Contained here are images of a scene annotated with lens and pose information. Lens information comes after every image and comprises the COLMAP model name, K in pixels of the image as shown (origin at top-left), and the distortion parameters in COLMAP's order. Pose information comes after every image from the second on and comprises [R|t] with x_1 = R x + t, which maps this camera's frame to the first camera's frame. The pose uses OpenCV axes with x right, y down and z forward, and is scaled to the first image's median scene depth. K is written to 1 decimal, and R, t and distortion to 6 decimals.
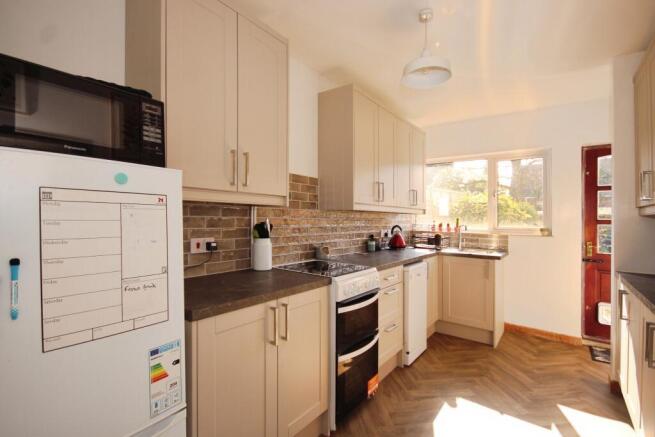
lens RADIAL K [[312.4, 0, 327.5], [0, 312.4, 218.5], [0, 0, 1]] dist [-0.000347, -0.000112]
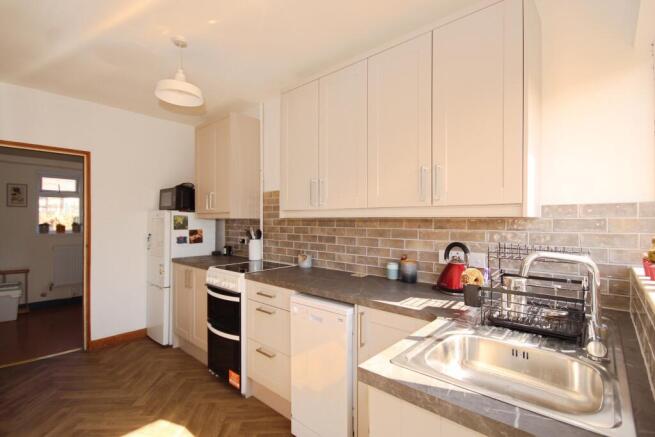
lens RADIAL K [[295.9, 0, 377.6], [0, 295.9, 231.2], [0, 0, 1]] dist [0.000210, 0.000025]
pose [[-0.010060, -0.000801, -0.999949, 1.140243], [-0.007692, 0.999970, -0.000723, 0.008223], [0.999920, 0.007684, -0.010066, 1.447247]]
